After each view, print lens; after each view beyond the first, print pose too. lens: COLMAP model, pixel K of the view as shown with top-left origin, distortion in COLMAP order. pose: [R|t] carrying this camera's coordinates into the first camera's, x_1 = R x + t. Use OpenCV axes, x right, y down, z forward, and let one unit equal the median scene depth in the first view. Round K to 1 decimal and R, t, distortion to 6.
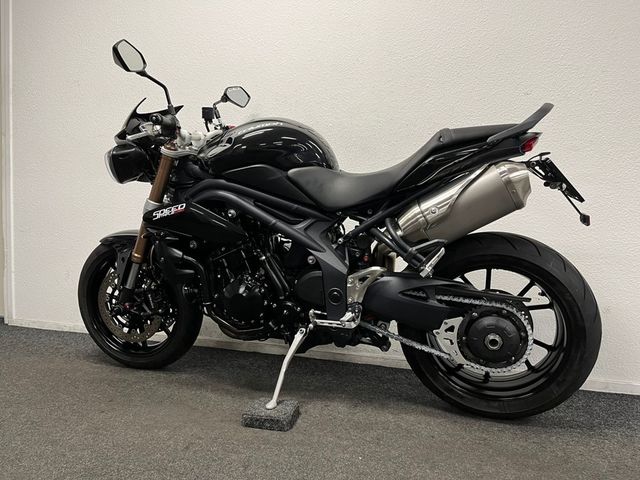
lens RADIAL K [[484.0, 0, 320.0], [0, 484.0, 240.0], [0, 0, 1]] dist [0.028181, -0.005691]
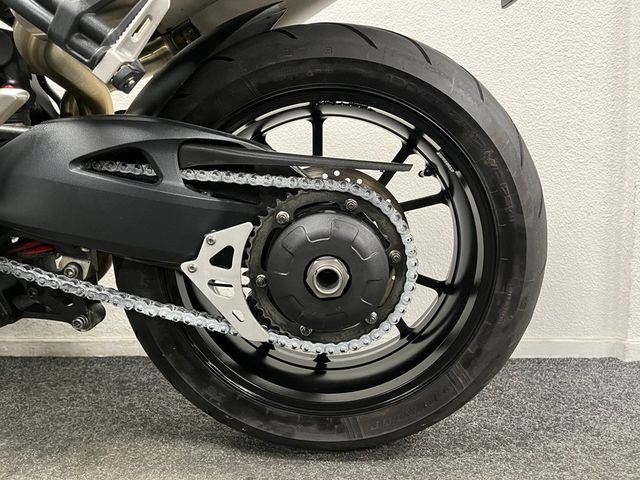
lens RADIAL K [[502.1, 0, 338.8], [0, 502.1, 240.1], [0, 0, 1]] dist [-0.001659, -0.004924]
pose [[0.946996, -0.041860, 0.318505, 0.219092], [0.029284, 0.998595, 0.044173, 0.149166], [-0.319907, -0.032504, 0.946891, 0.566459]]
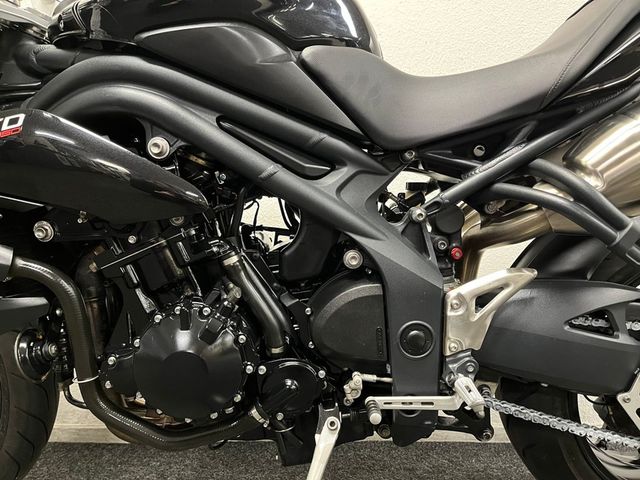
lens RADIAL K [[502.1, 0, 338.8], [0, 502.1, 240.1], [0, 0, 1]] dist [-0.001659, -0.004924]
pose [[0.945971, -0.015454, 0.323882, -0.183459], [0.026804, 0.999172, -0.030612, 0.038424], [-0.323140, 0.037639, 0.945602, 0.594457]]
